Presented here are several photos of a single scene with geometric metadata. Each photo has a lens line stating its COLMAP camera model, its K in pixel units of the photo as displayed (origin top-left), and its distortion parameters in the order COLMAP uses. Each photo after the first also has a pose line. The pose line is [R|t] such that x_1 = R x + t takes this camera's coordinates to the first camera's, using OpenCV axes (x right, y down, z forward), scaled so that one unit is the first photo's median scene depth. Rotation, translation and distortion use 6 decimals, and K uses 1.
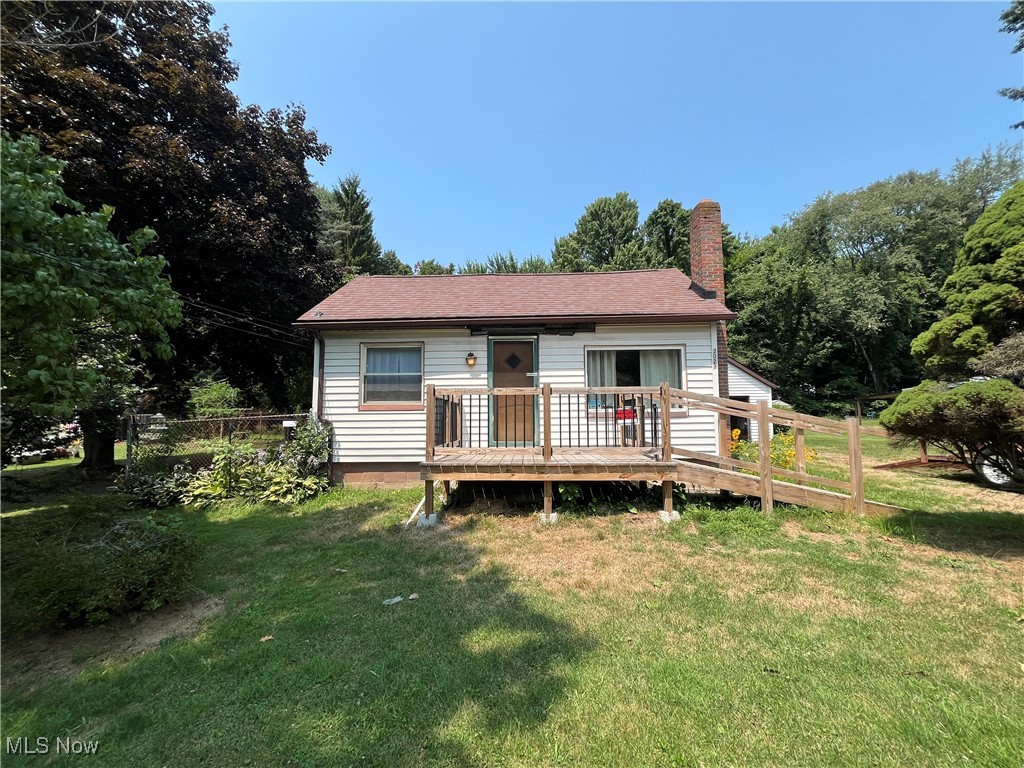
lens RADIAL K [[411.5, 0, 515.9], [0, 411.5, 384.7], [0, 0, 1]] dist [-0.005313, 0.000606]
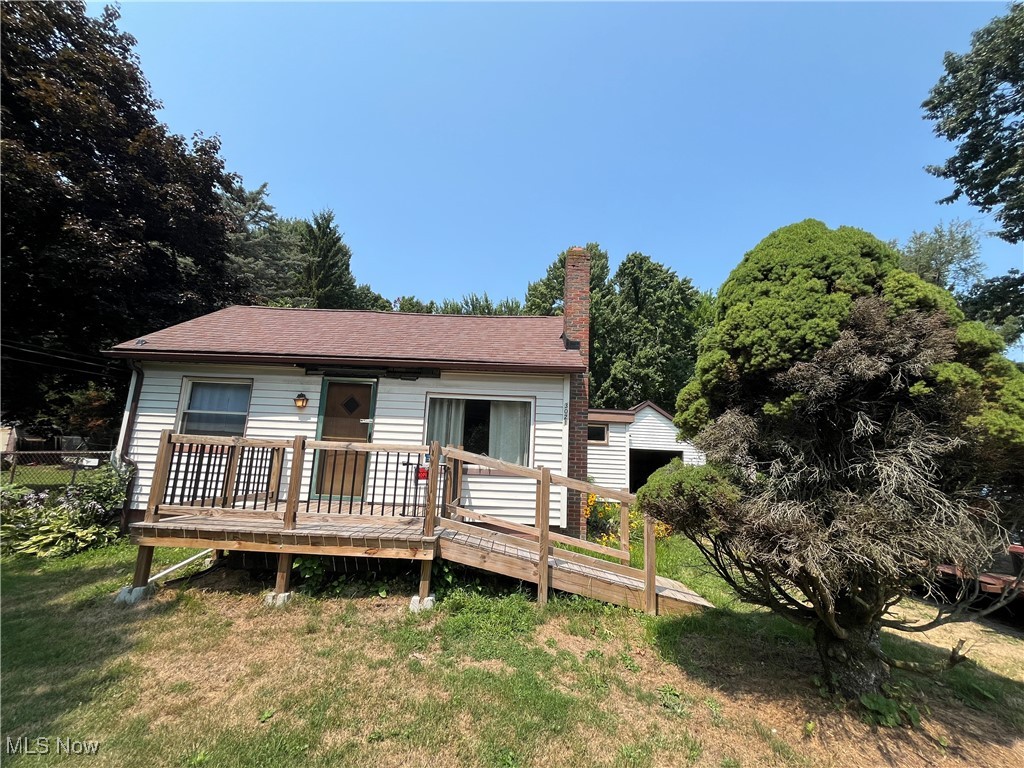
lens RADIAL K [[411.5, 0, 517.1], [0, 411.5, 384.3], [0, 0, 1]] dist [-0.005313, 0.000606]
pose [[0.998352, 0.053308, 0.021265, 0.344129], [-0.050984, 0.993888, -0.097916, -0.033163], [-0.026355, 0.096671, 0.994967, 0.079649]]
